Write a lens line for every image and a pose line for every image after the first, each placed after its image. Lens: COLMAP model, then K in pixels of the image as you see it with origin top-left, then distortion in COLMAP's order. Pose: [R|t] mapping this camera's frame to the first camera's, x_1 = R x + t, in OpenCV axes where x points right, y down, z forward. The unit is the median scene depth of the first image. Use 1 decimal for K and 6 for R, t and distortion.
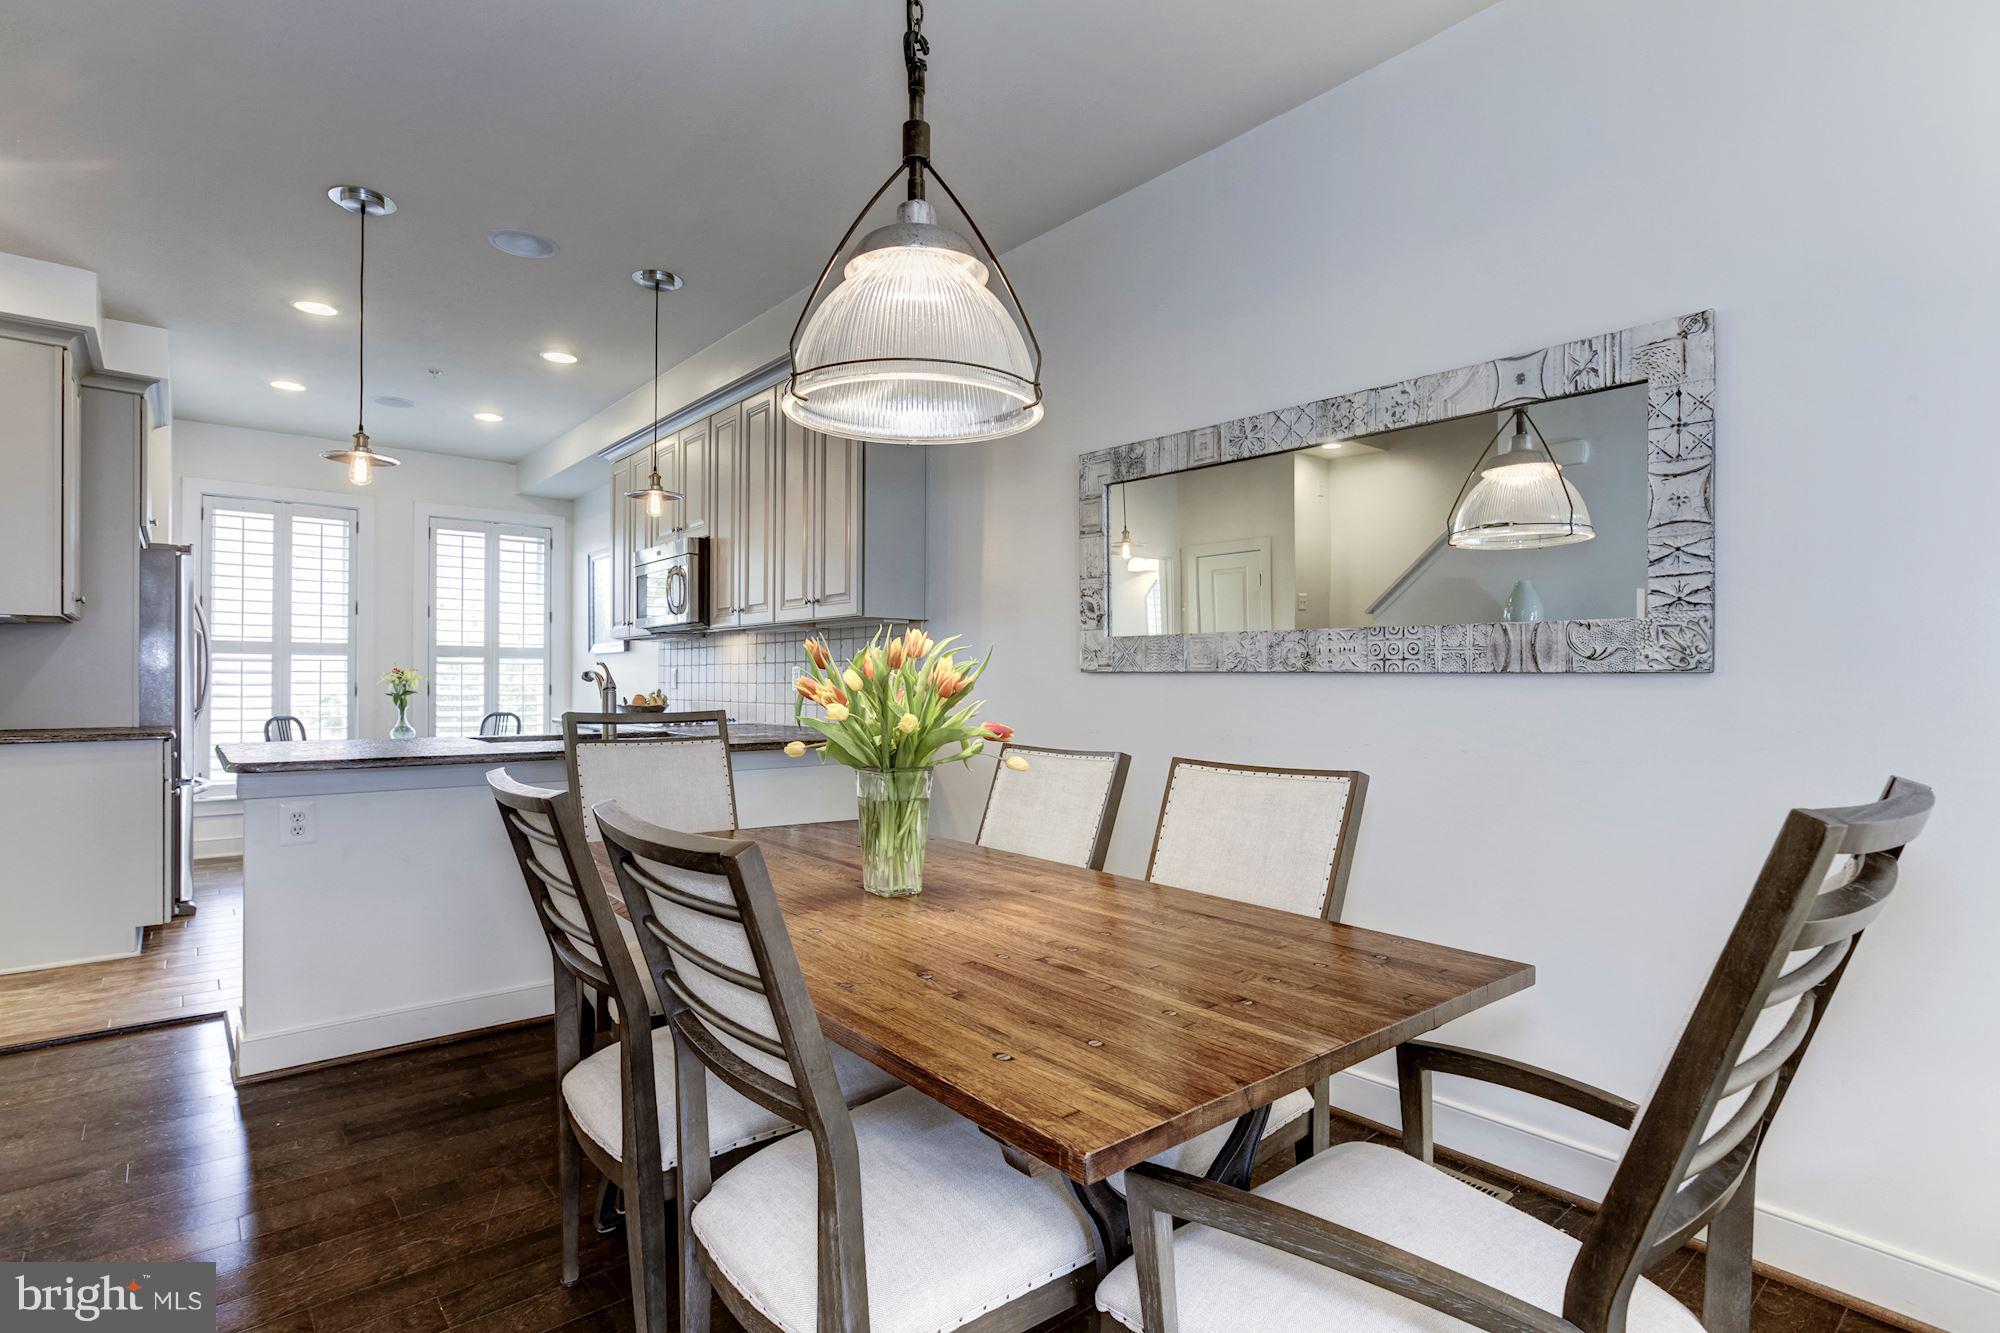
lens RADIAL K [[1019.7, 0, 1003.8], [0, 1019.7, 668.2], [0, 0, 1]] dist [0.000570, 0.000026]
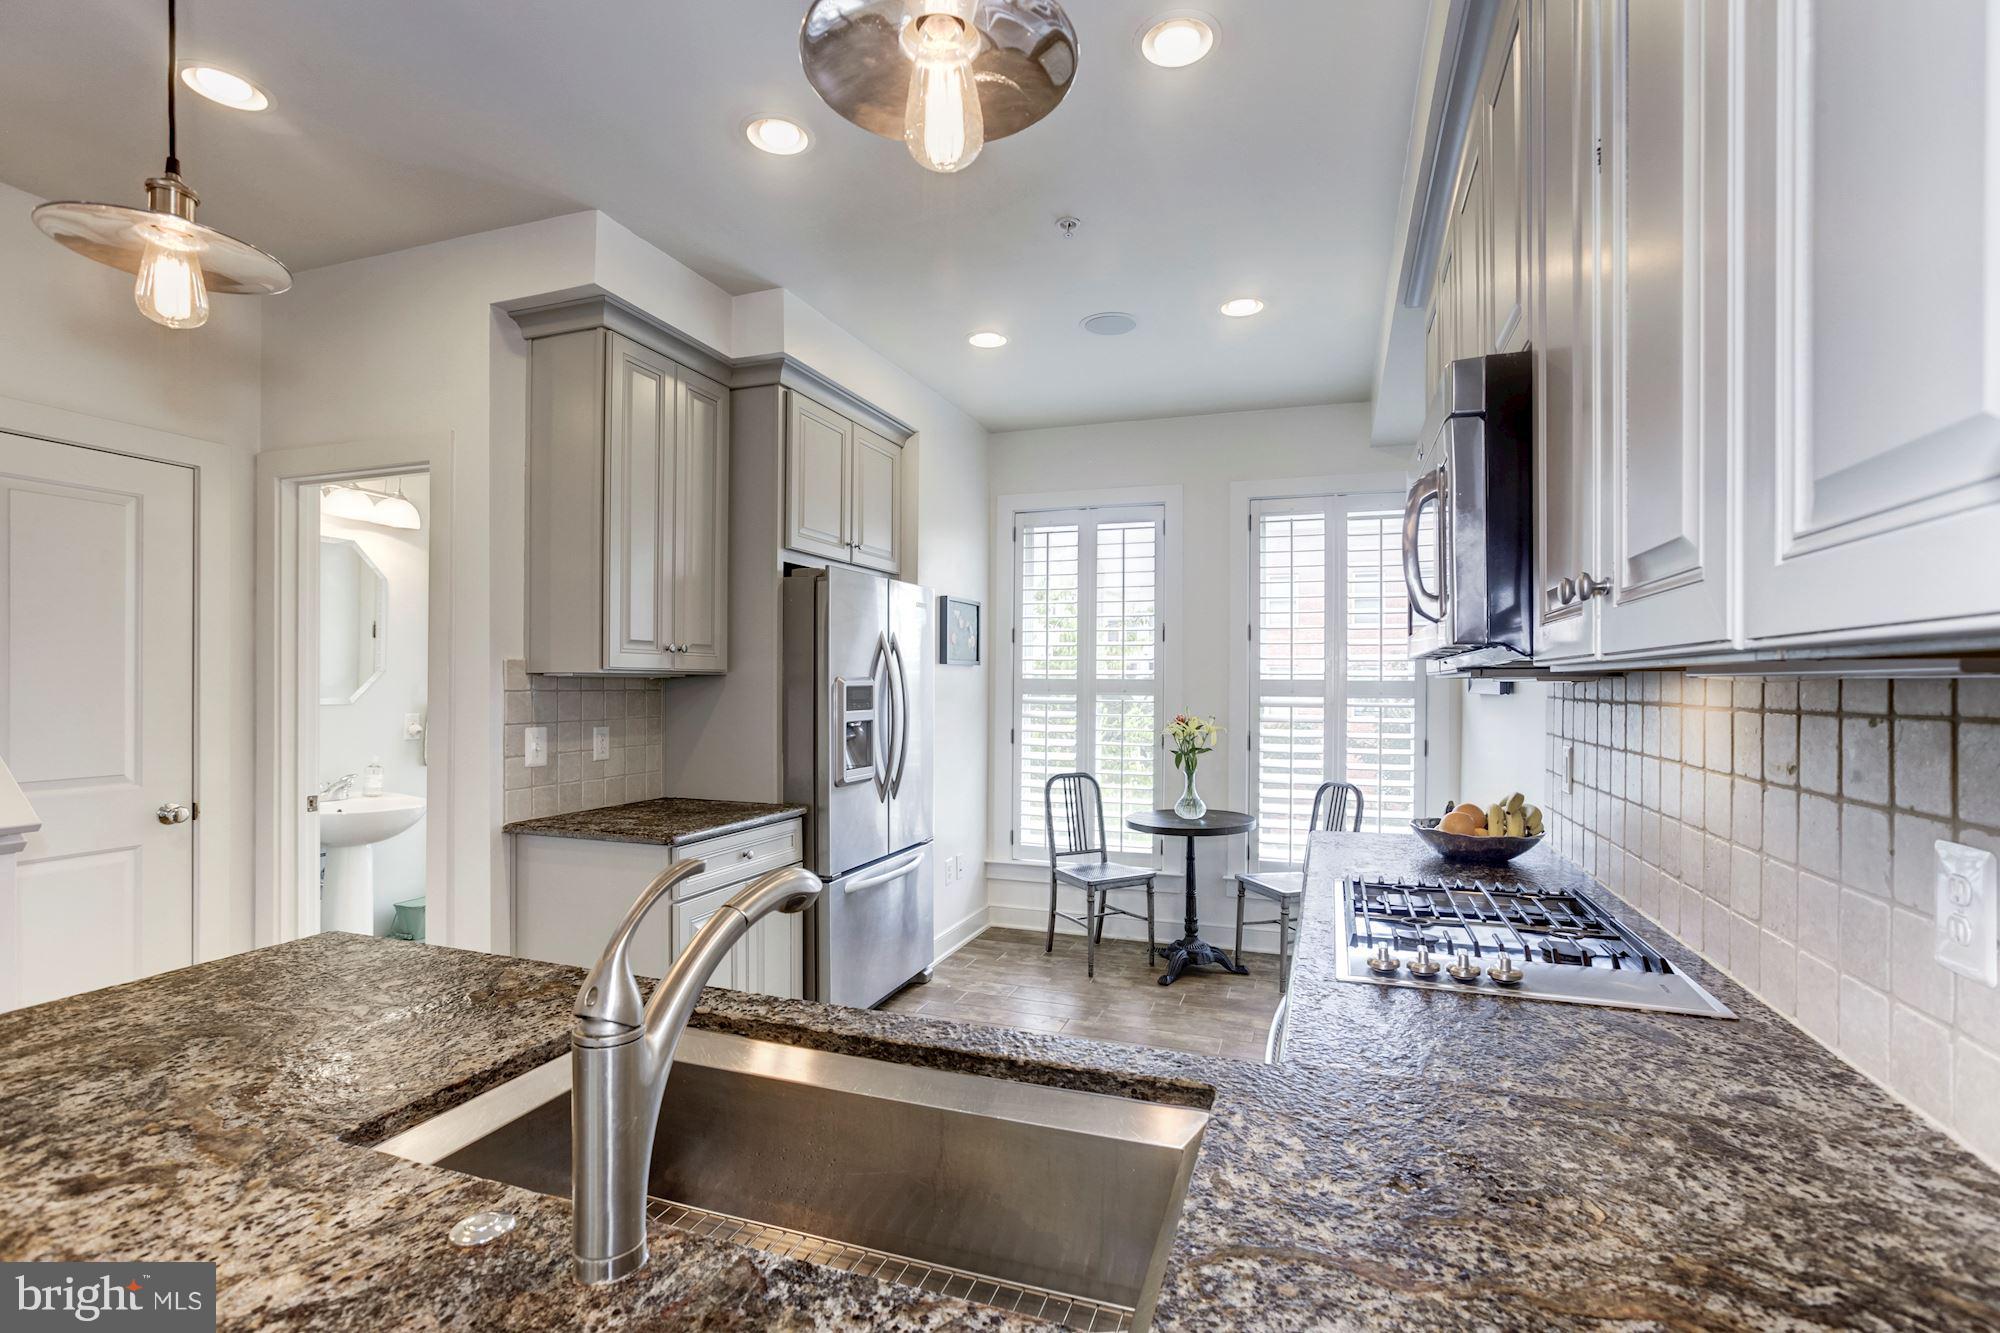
lens RADIAL K [[923.9, 0, 1002.4], [0, 923.9, 672.1], [0, 0, 1]] dist [-0.000319, 0.000060]
pose [[0.517446, -0.005975, -0.855695, -0.099940], [0.001931, 0.999981, -0.005815, -0.024512], [0.855714, 0.001356, 0.517448, 0.515961]]
